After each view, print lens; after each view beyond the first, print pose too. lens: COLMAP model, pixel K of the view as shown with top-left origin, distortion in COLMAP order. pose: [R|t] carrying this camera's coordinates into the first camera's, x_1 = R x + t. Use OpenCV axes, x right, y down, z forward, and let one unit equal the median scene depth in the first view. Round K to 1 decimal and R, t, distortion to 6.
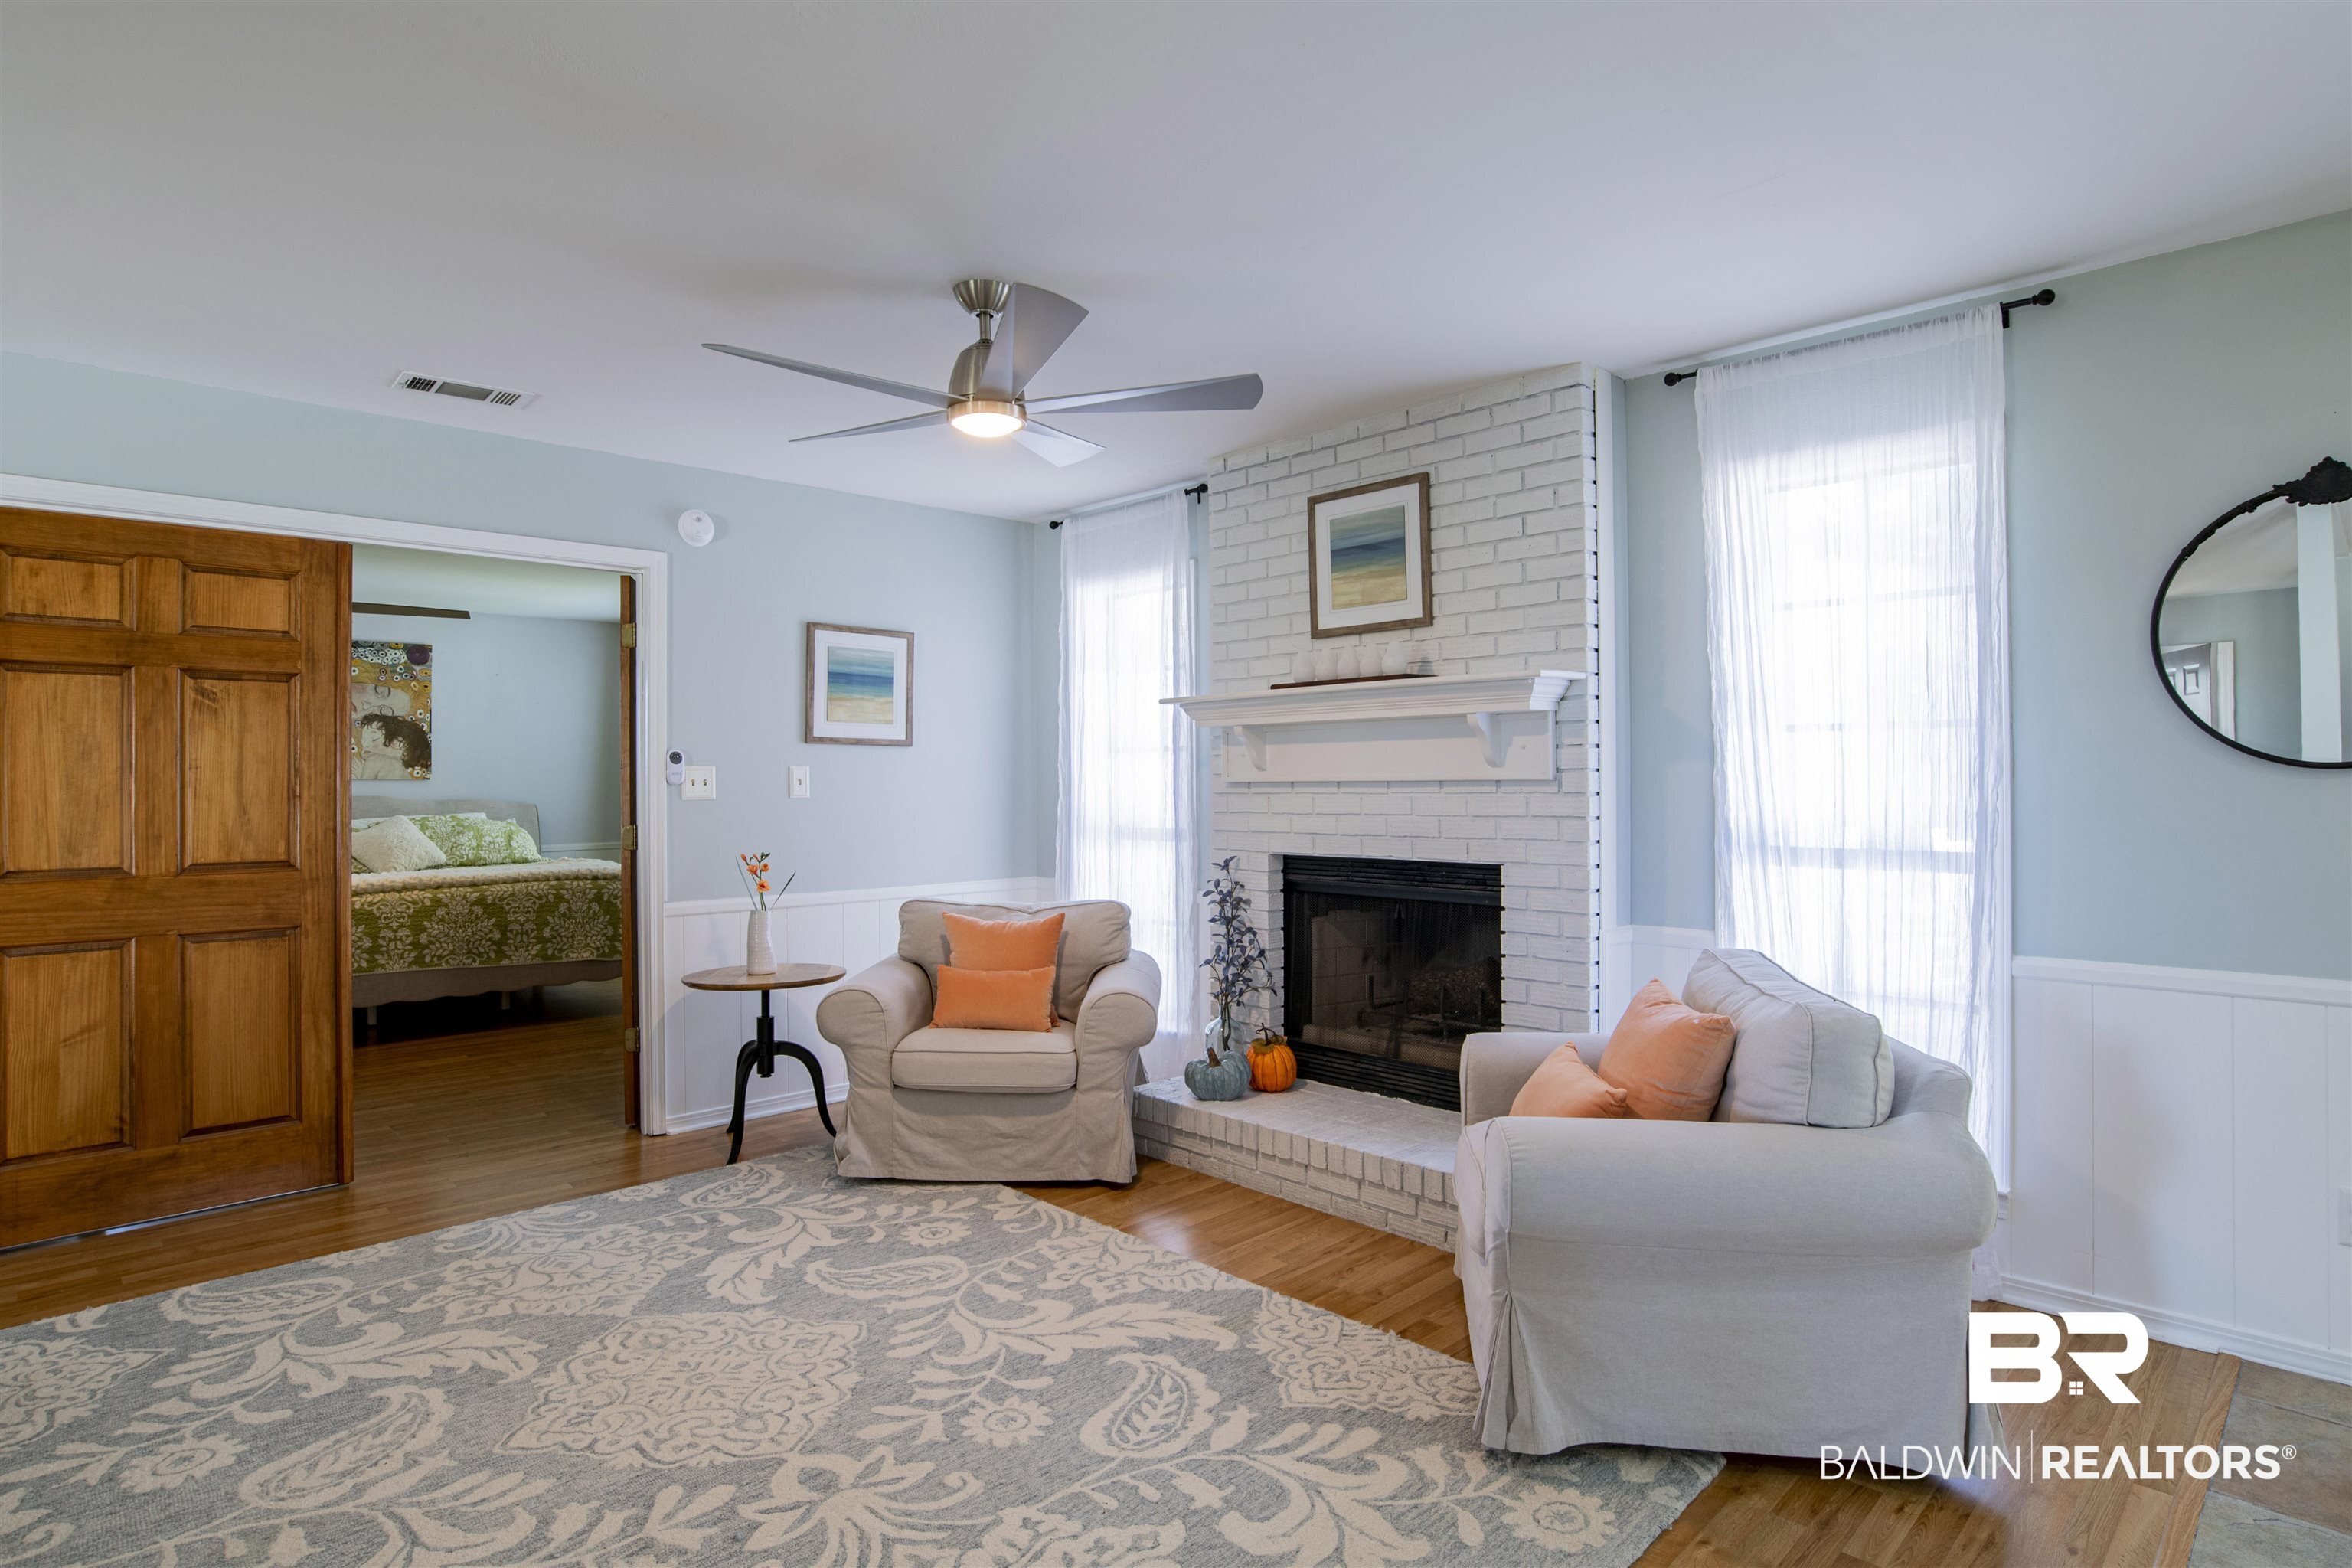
lens RADIAL K [[1206.0, 0, 1157.0], [0, 1206.0, 771.7], [0, 0, 1]] dist [-0.055908, 0.019136]
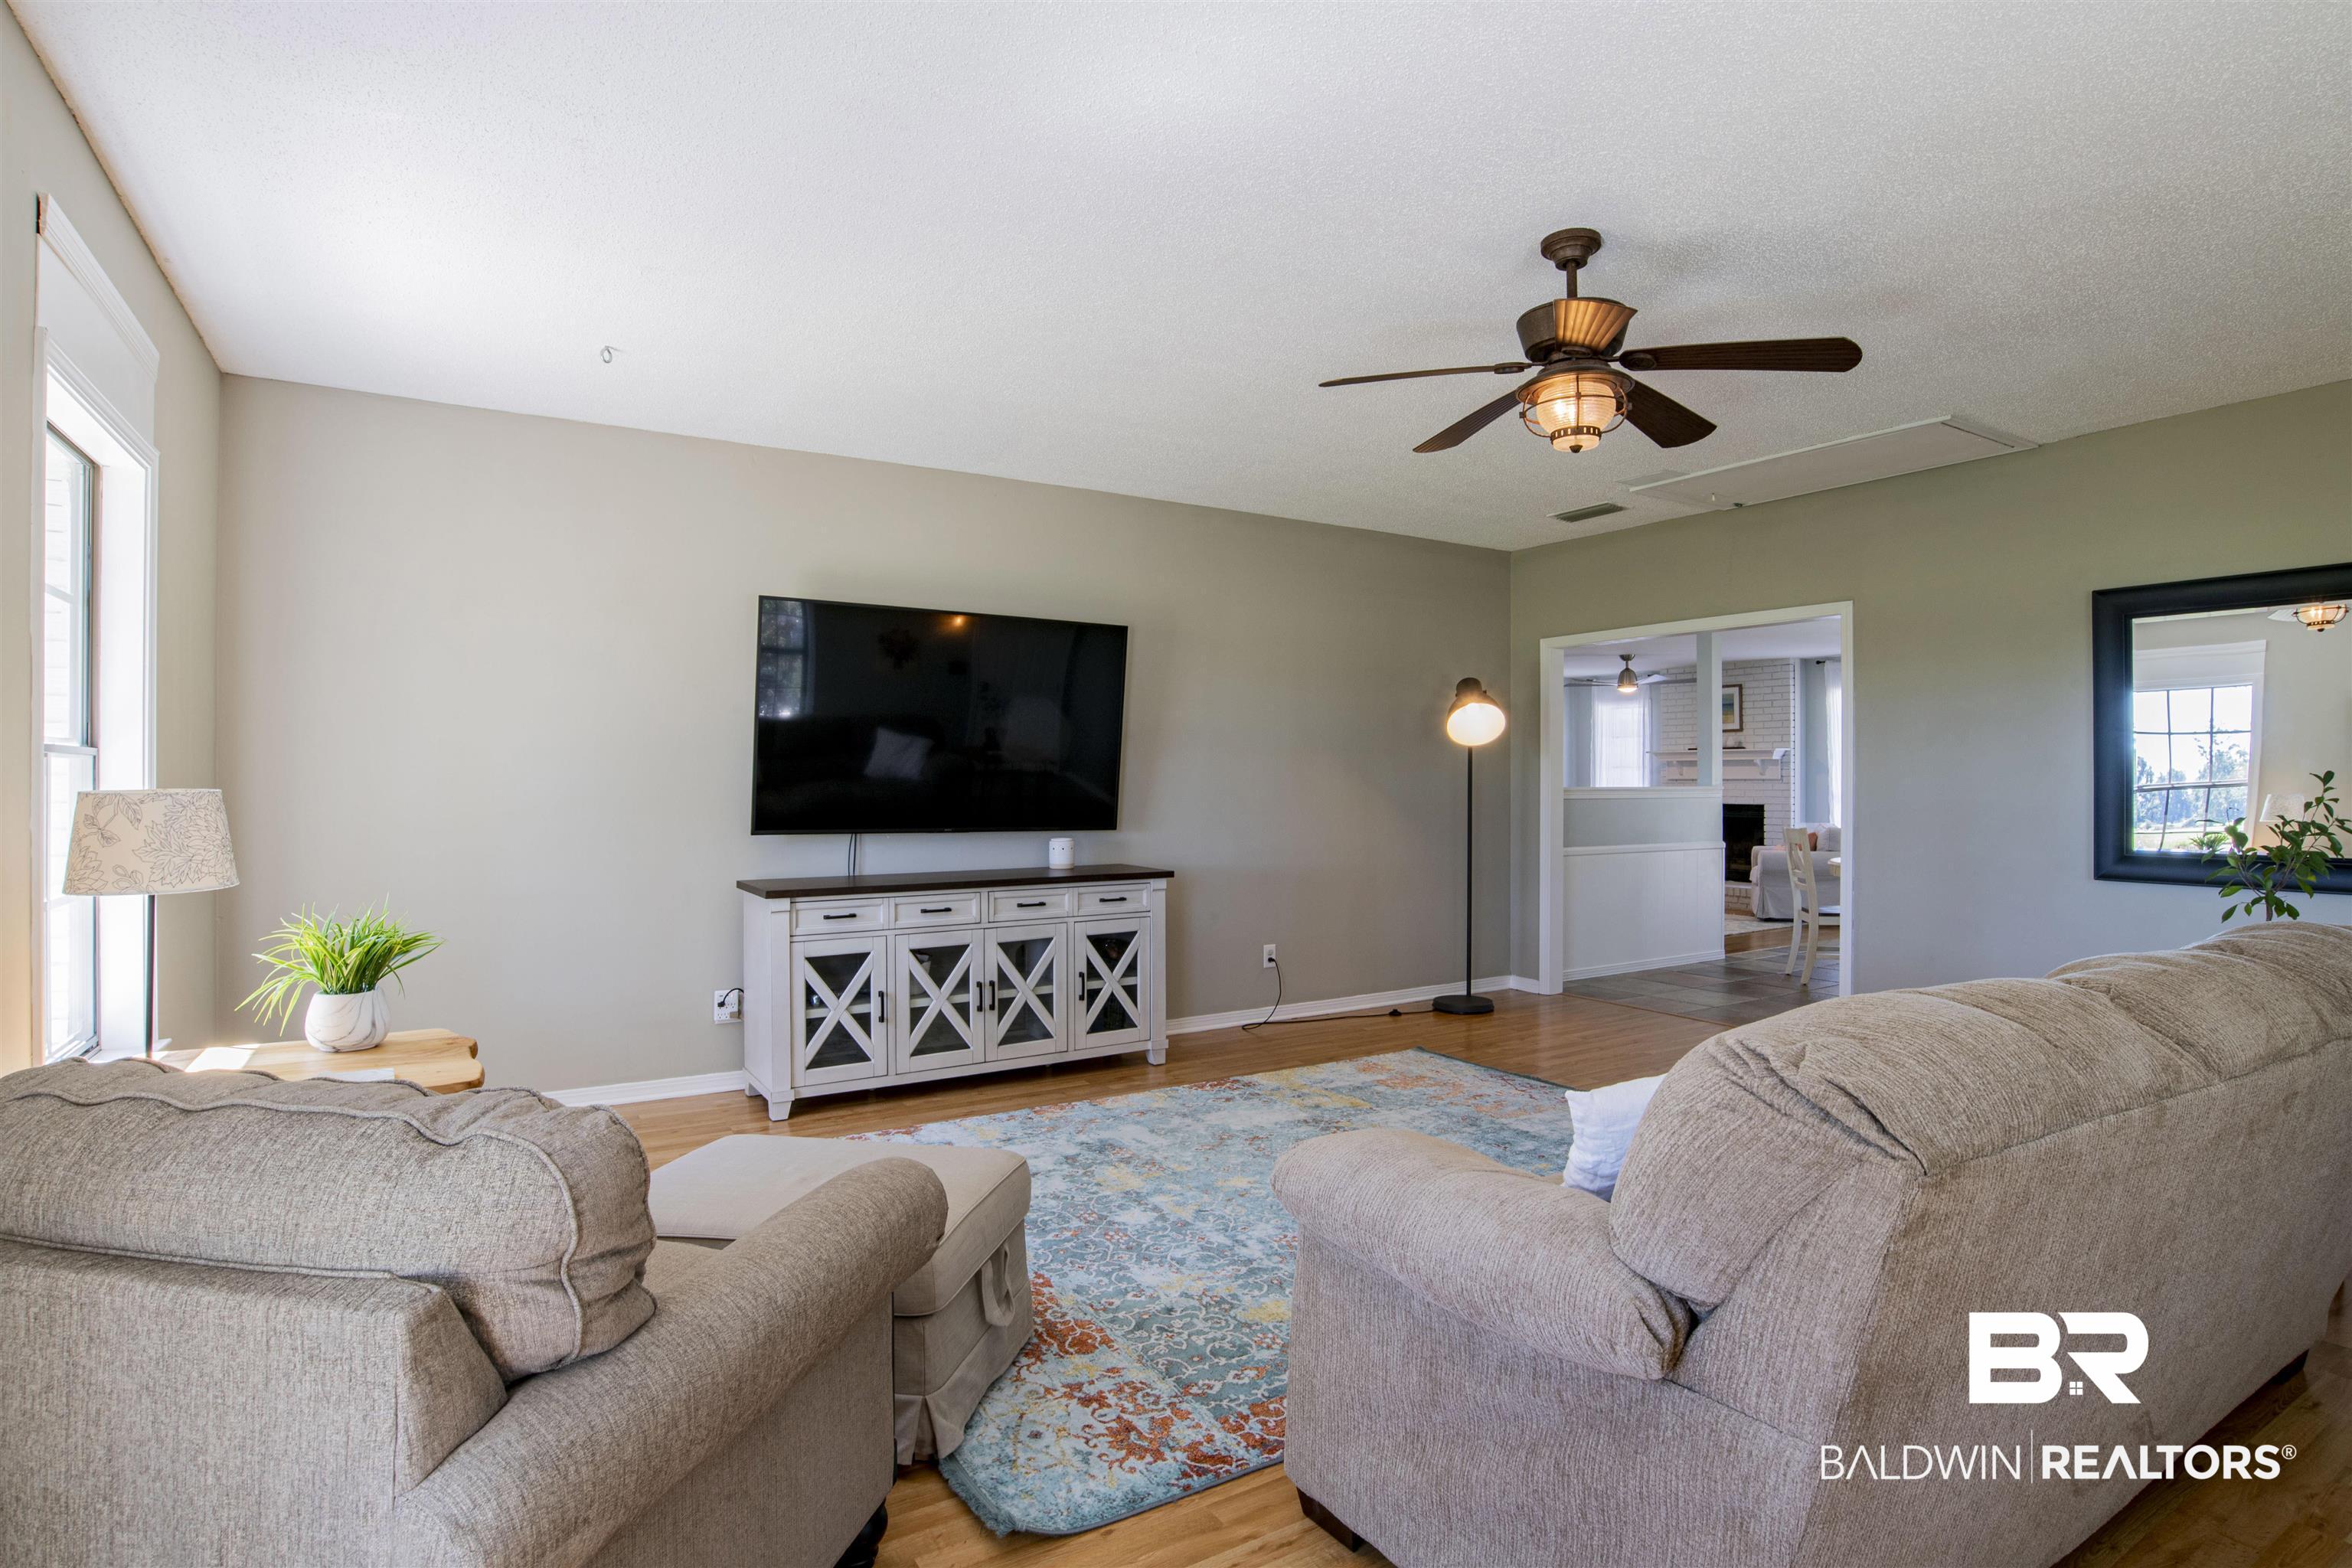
lens RADIAL K [[1206.0, 0, 1215.2], [0, 1206.0, 774.3], [0, 0, 1]] dist [-0.055908, 0.019136]
pose [[0.984194, 0.006344, -0.176978, -0.590986], [-0.006466, 0.999979, -0.000114, 0.002684], [0.176973, 0.001257, 0.984215, -2.379098]]
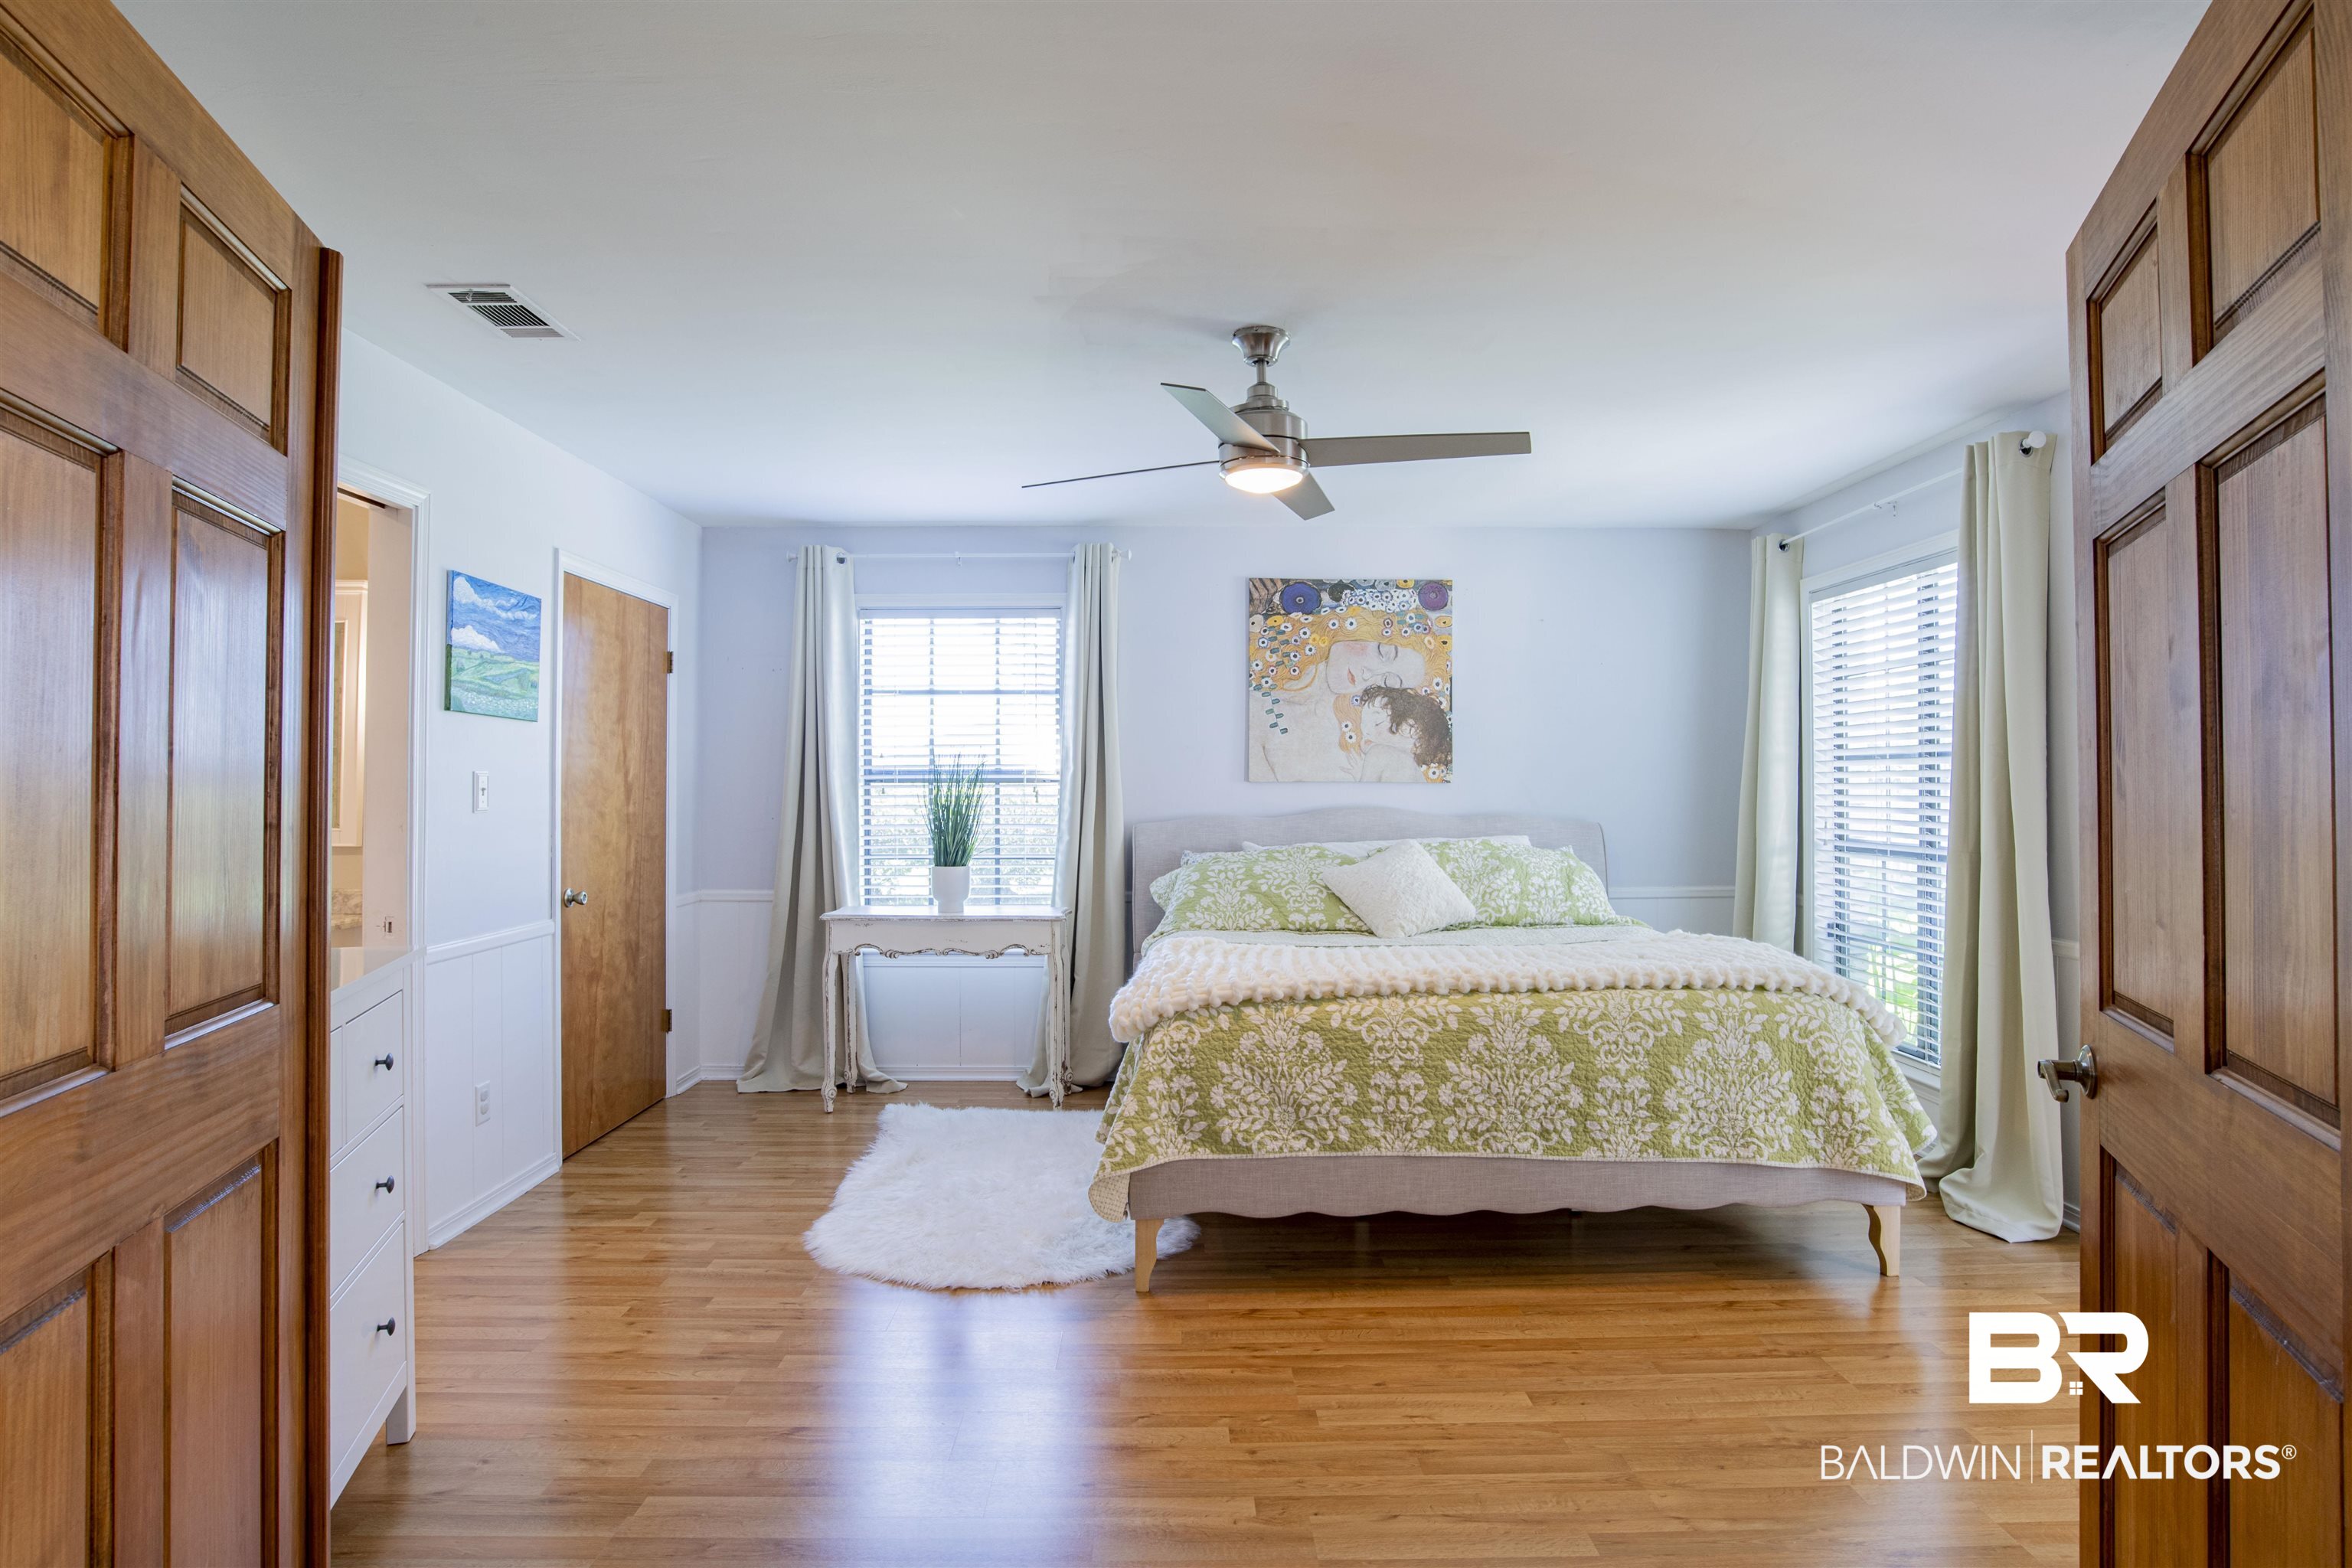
lens RADIAL K [[1241.3, 0, 1221.8], [0, 1241.3, 756.8], [0, 0, 1]] dist [-0.052055, 0.017518]
pose [[0.748979, -0.006229, -0.662565, -0.544082], [-0.004353, 0.999888, -0.014320, 0.005323], [0.662580, 0.013609, 0.748868, 0.859331]]
